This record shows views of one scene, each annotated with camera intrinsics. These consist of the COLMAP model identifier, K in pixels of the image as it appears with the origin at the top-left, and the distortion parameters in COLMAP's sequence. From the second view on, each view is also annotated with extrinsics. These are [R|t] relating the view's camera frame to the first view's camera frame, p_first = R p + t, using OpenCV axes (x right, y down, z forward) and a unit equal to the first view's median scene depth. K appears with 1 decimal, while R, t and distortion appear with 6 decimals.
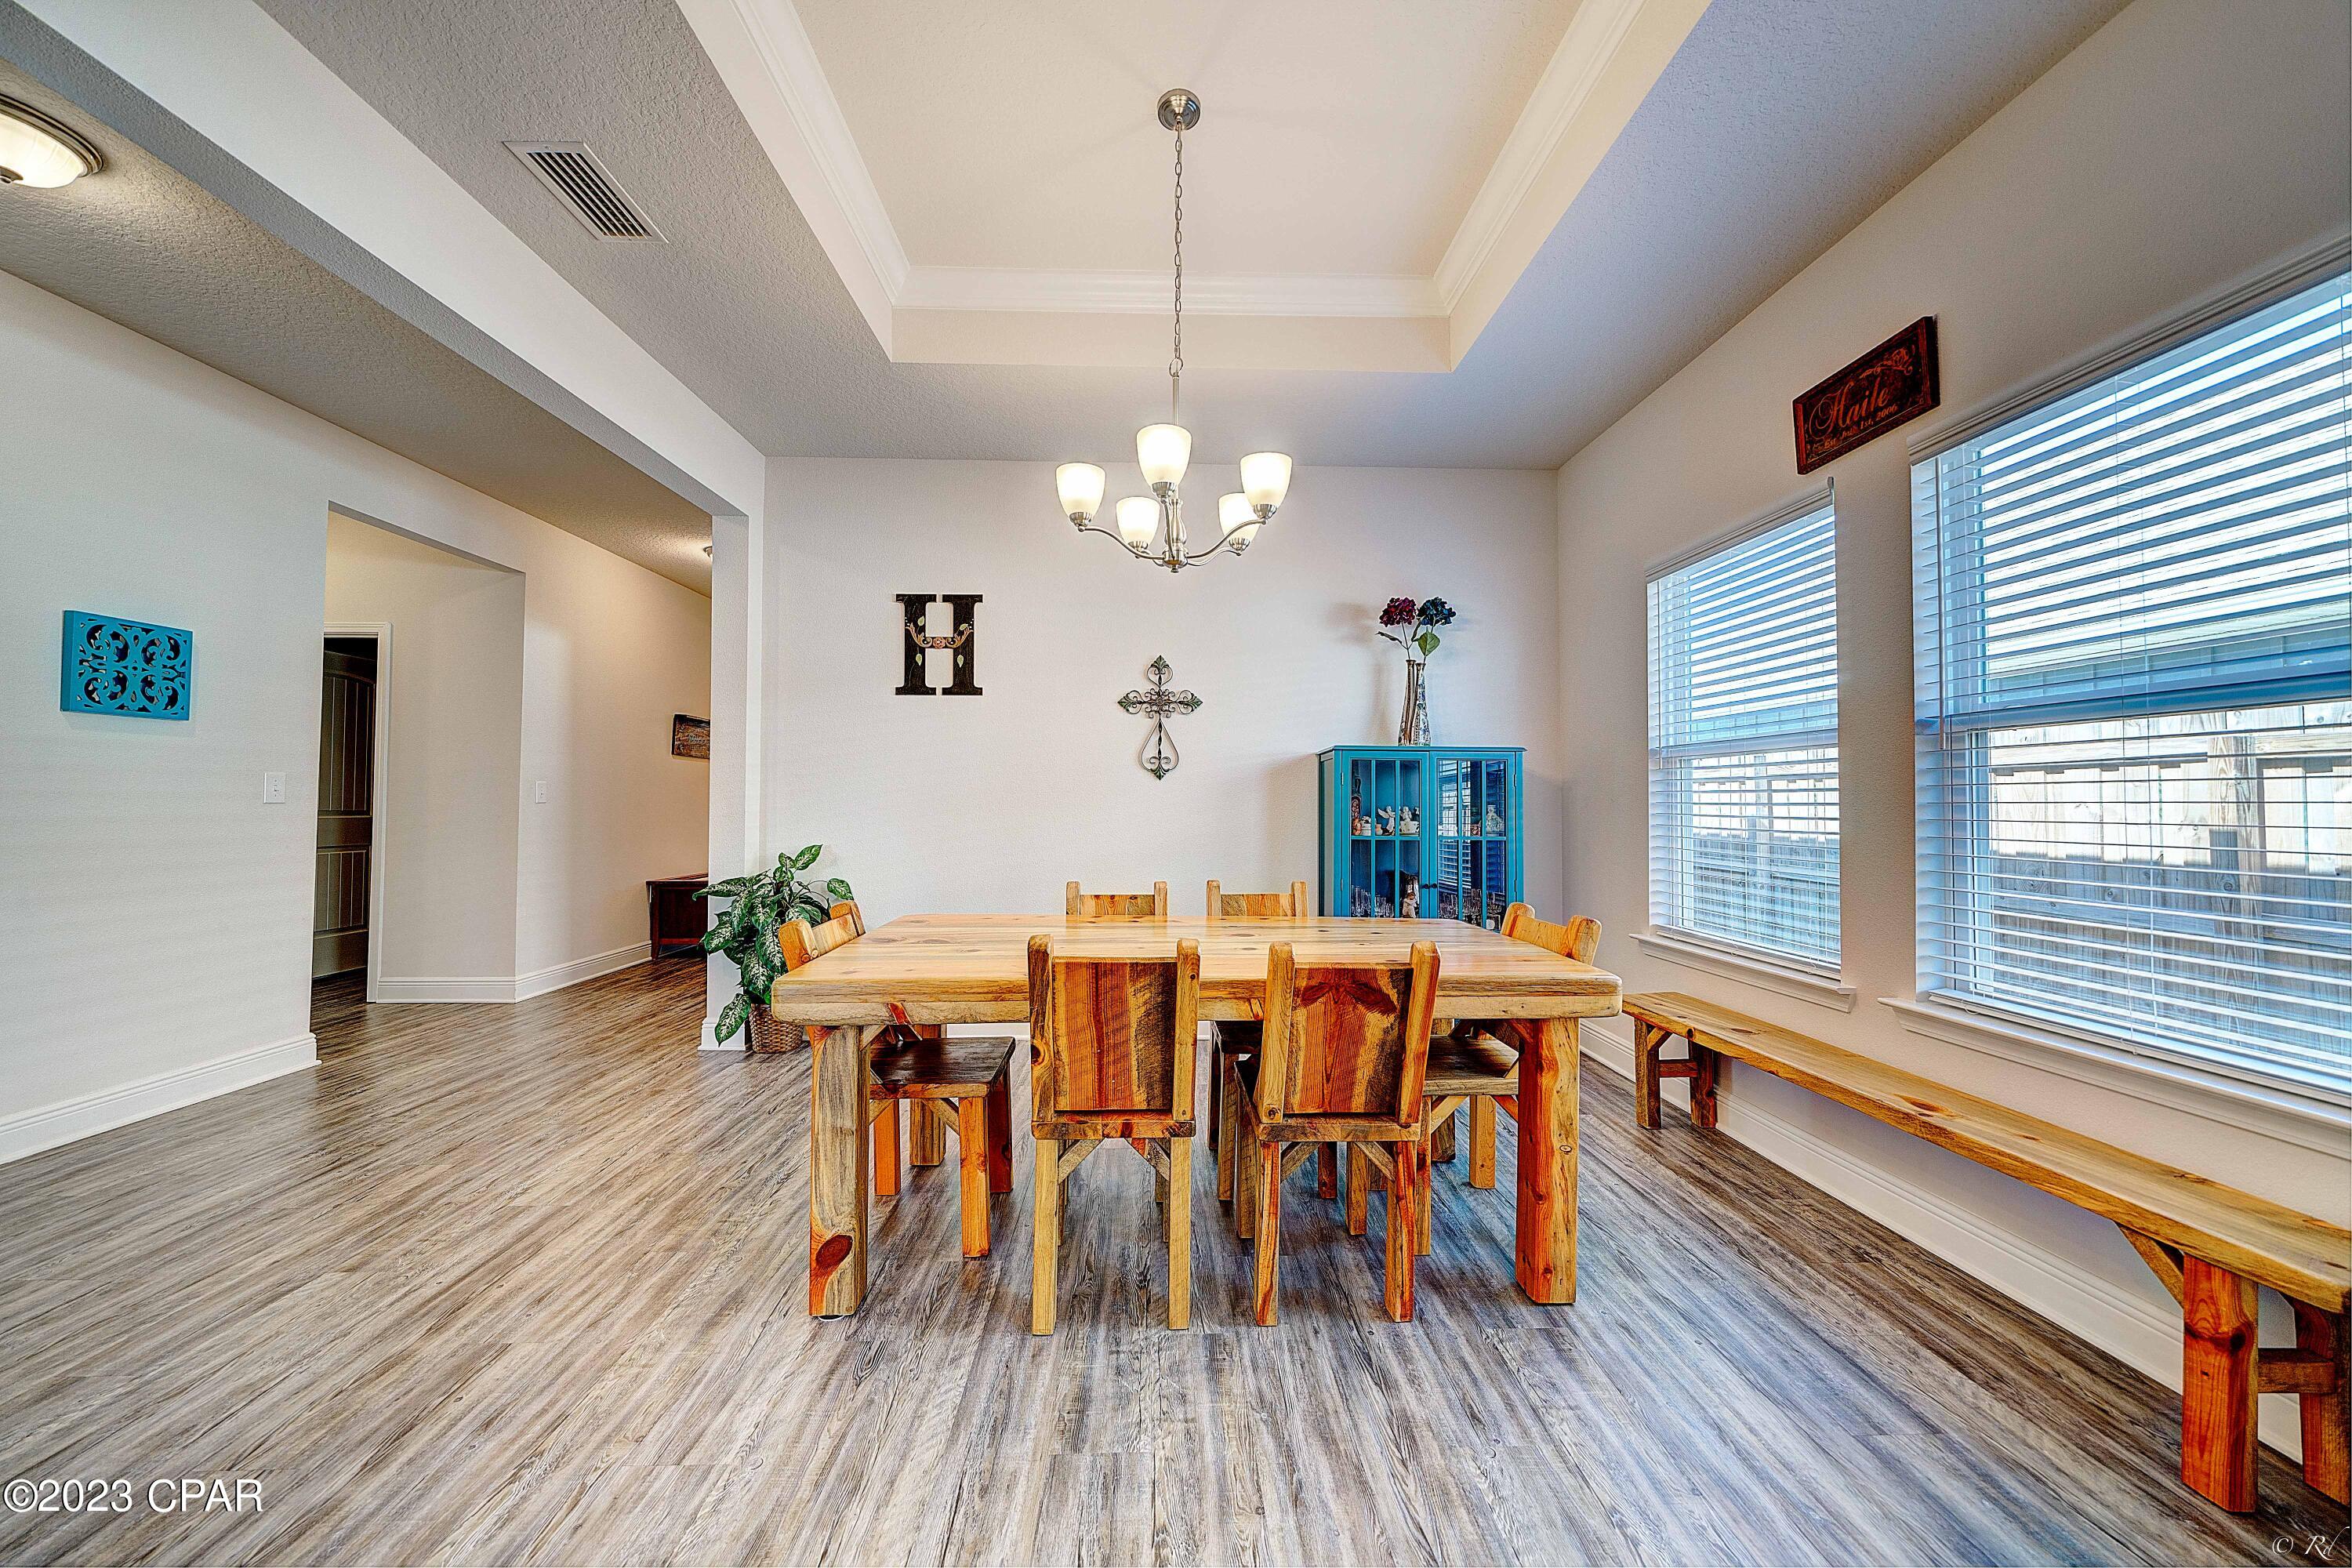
lens RADIAL K [[797.4, 0, 1176.0], [0, 797.4, 784.0], [0, 0, 1]] dist [-0.000985, -0.000015]
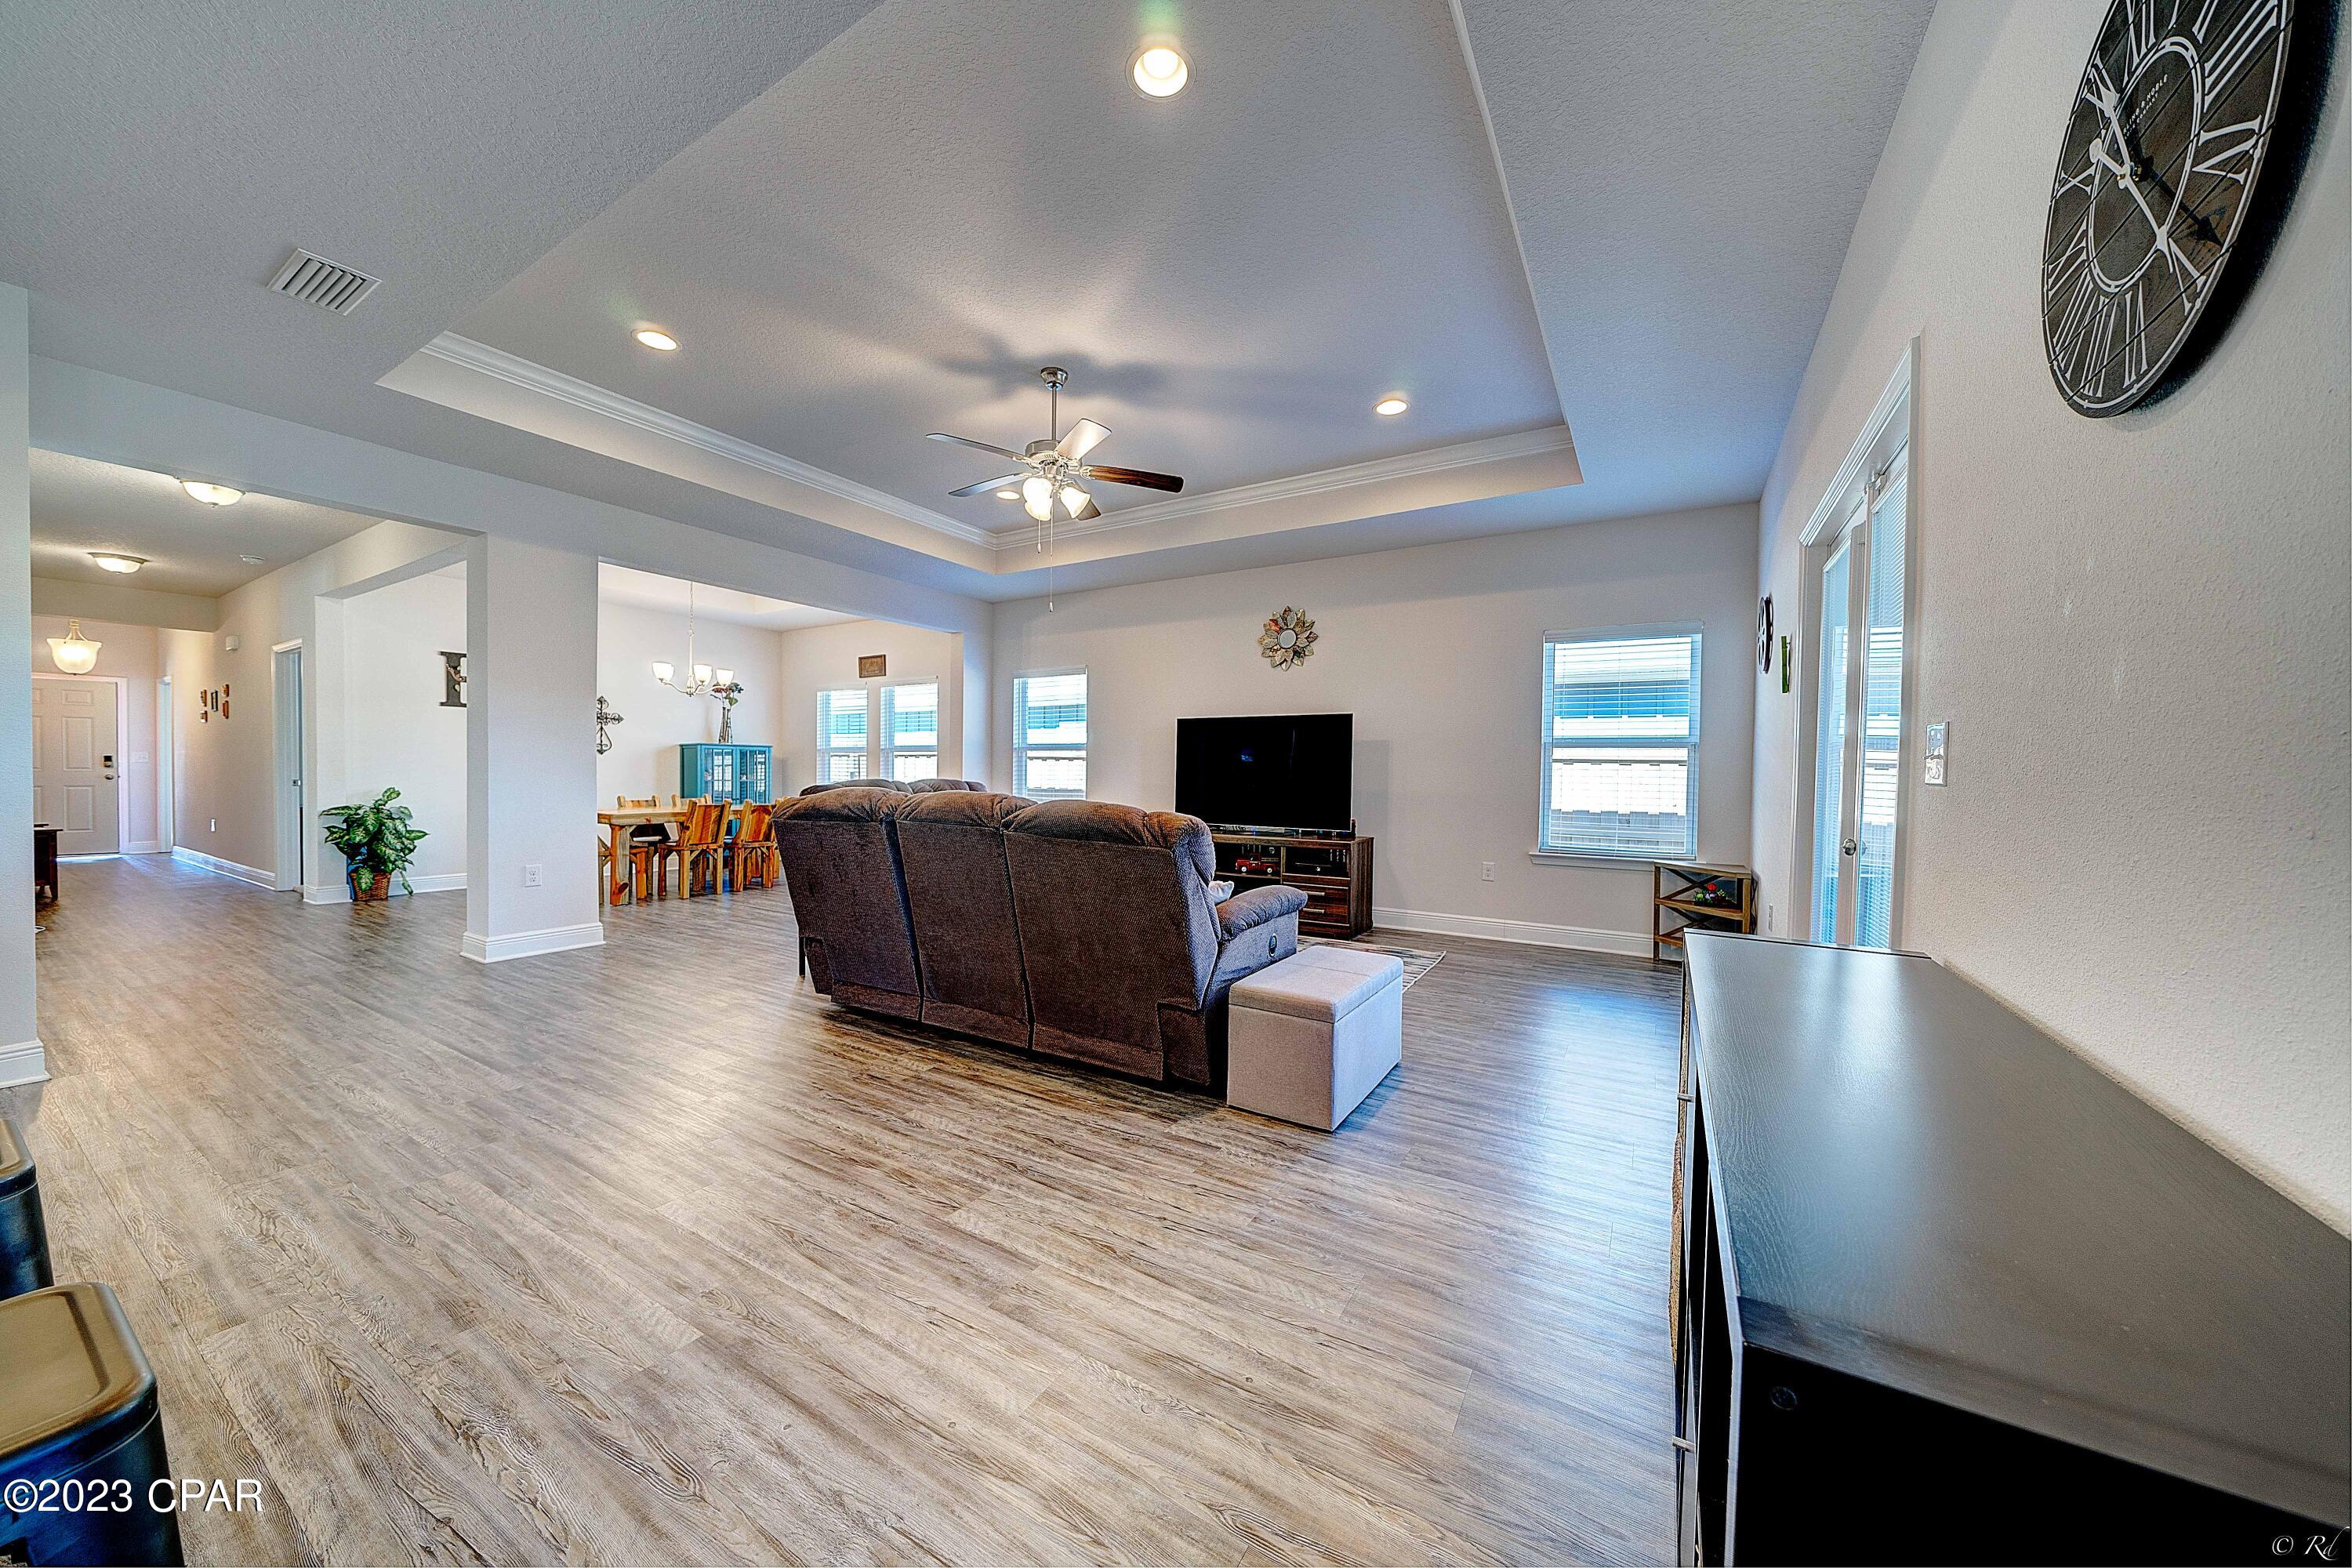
lens RADIAL K [[795.8, 0, 1176.0], [0, 795.8, 784.0], [0, 0, 1]] dist [-0.014264, -0.000060]
pose [[0.542995, -0.012038, 0.839650, -0.983303], [-0.033045, 0.998816, 0.035691, -0.054405], [-0.839085, -0.047126, 0.541955, -1.463802]]
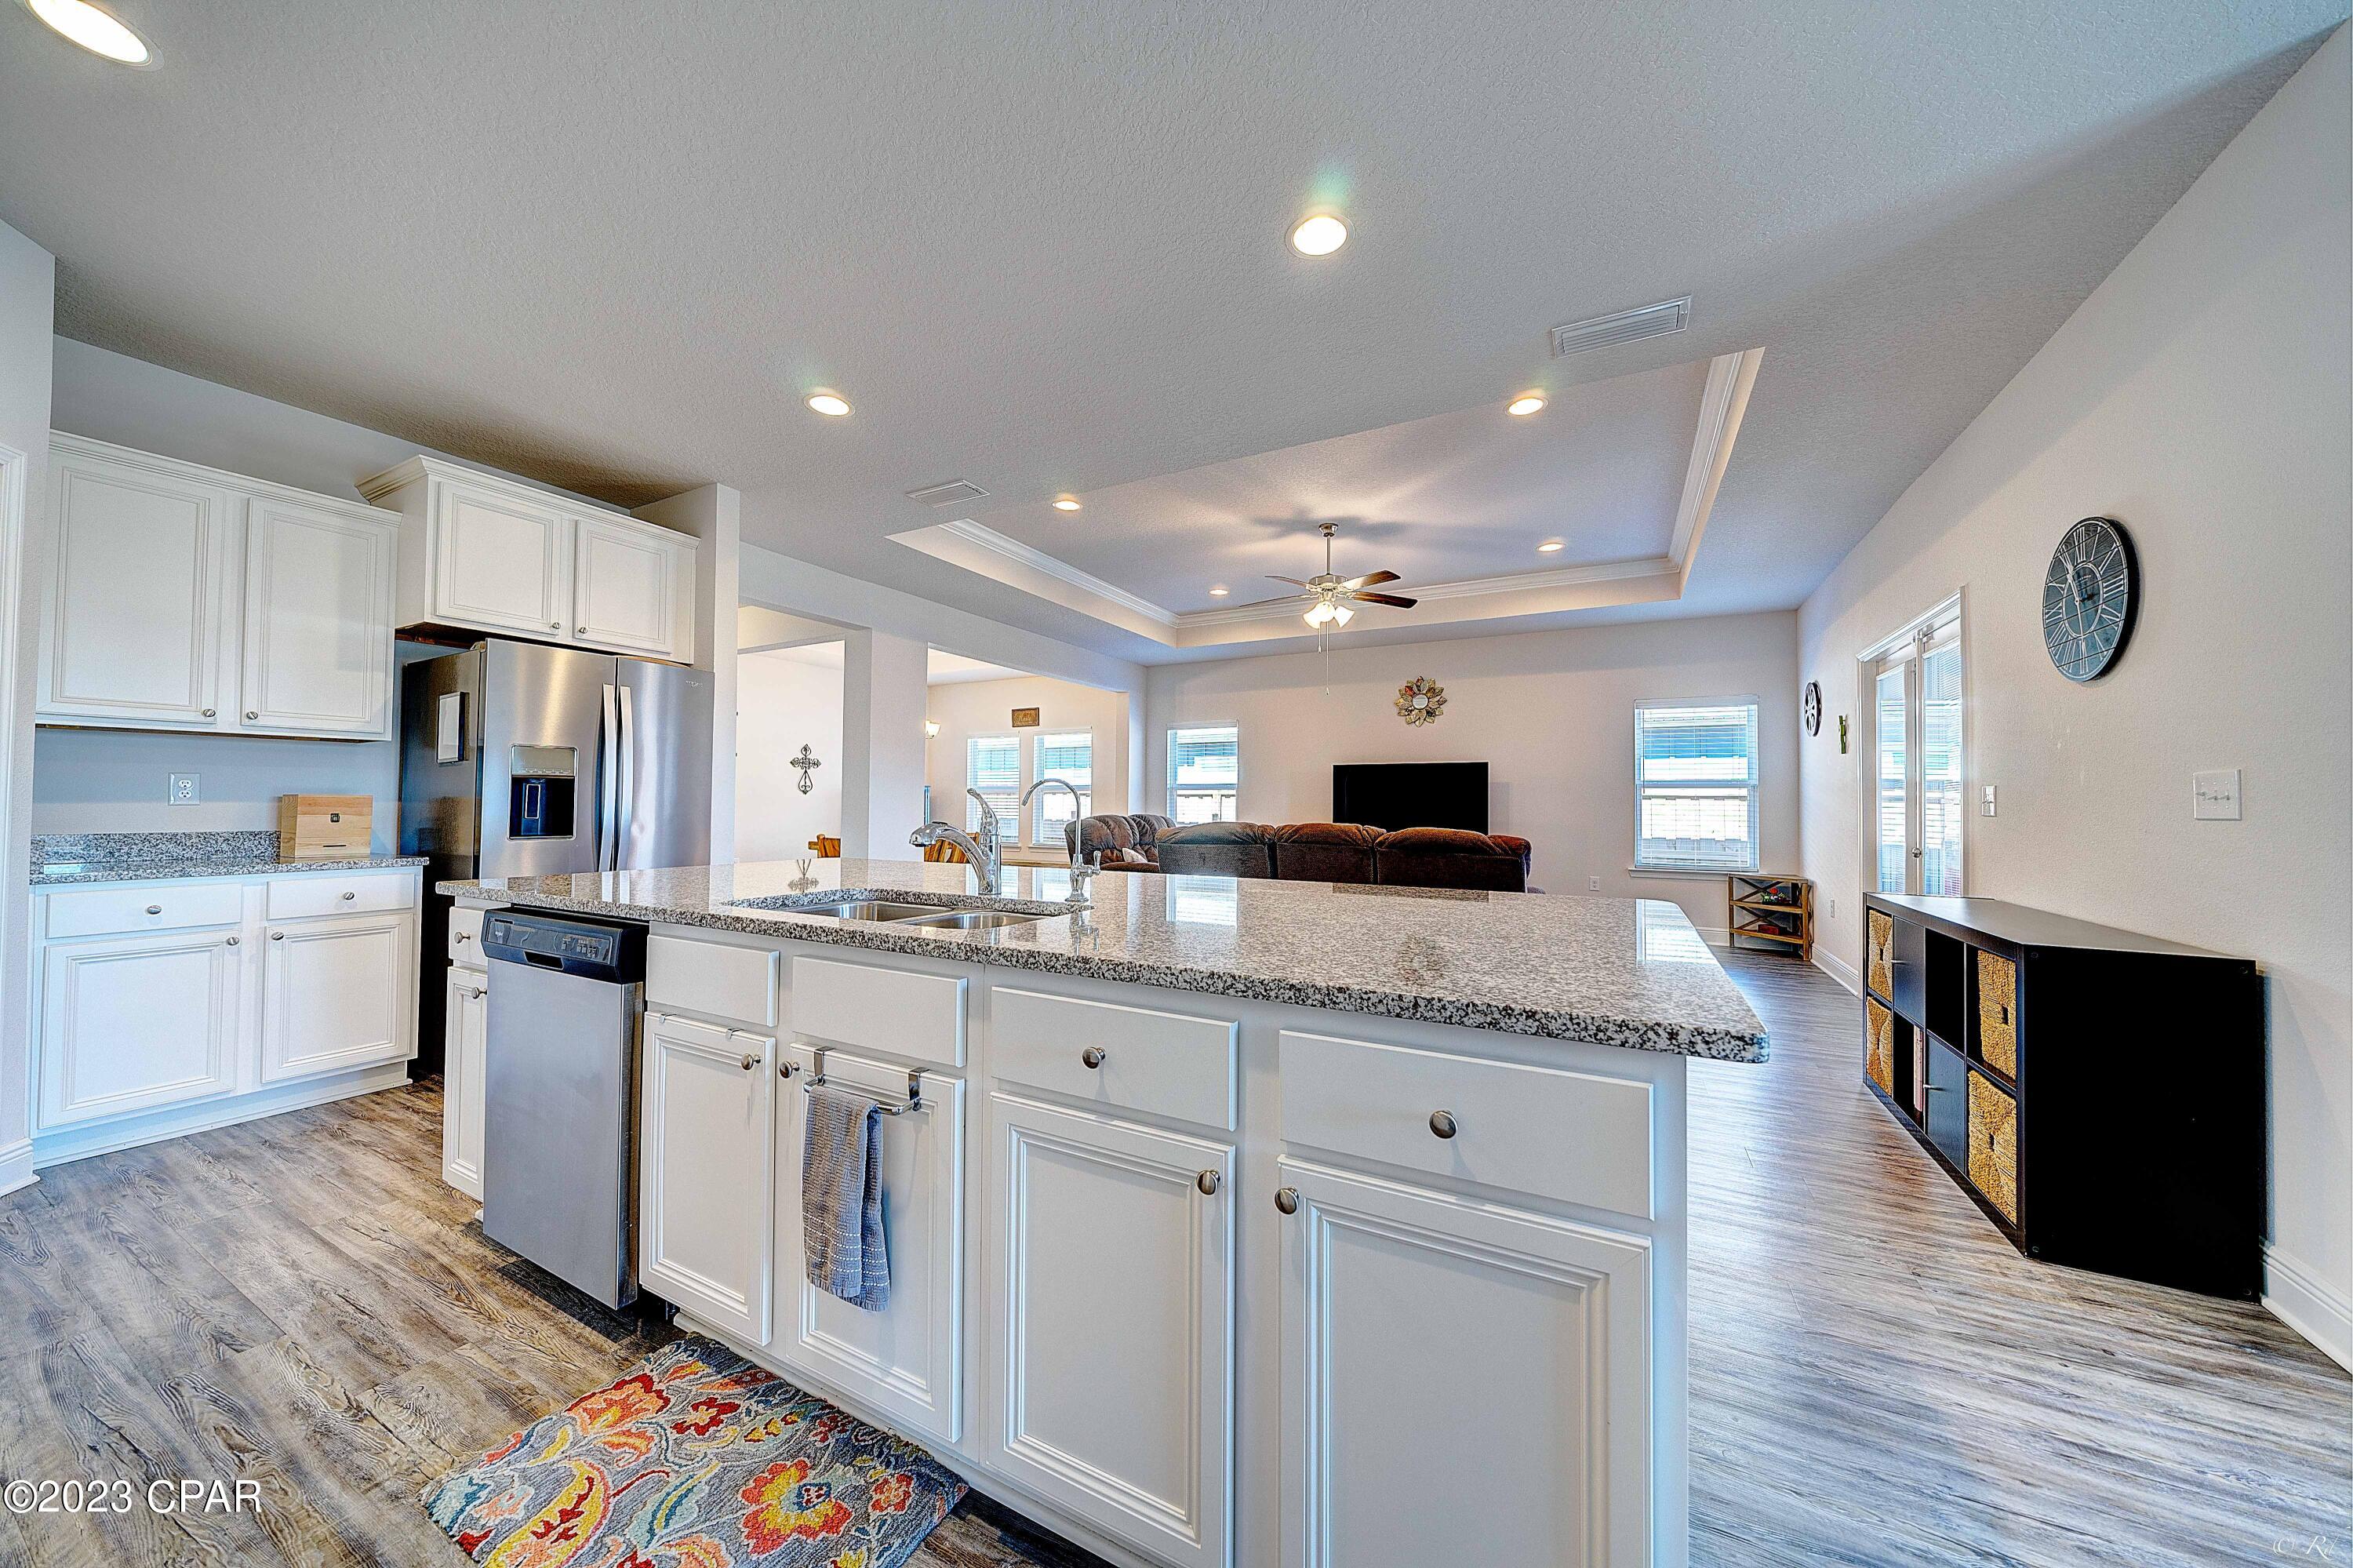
lens RADIAL K [[797.8, 0, 1176.5], [0, 797.8, 784.0], [0, 0, 1]] dist [-0.000985, -0.000015]
pose [[0.502215, 0.022056, 0.864461, -1.609761], [-0.028774, 0.999547, -0.008787, -0.051503], [-0.864264, -0.020461, 0.502623, -1.247508]]
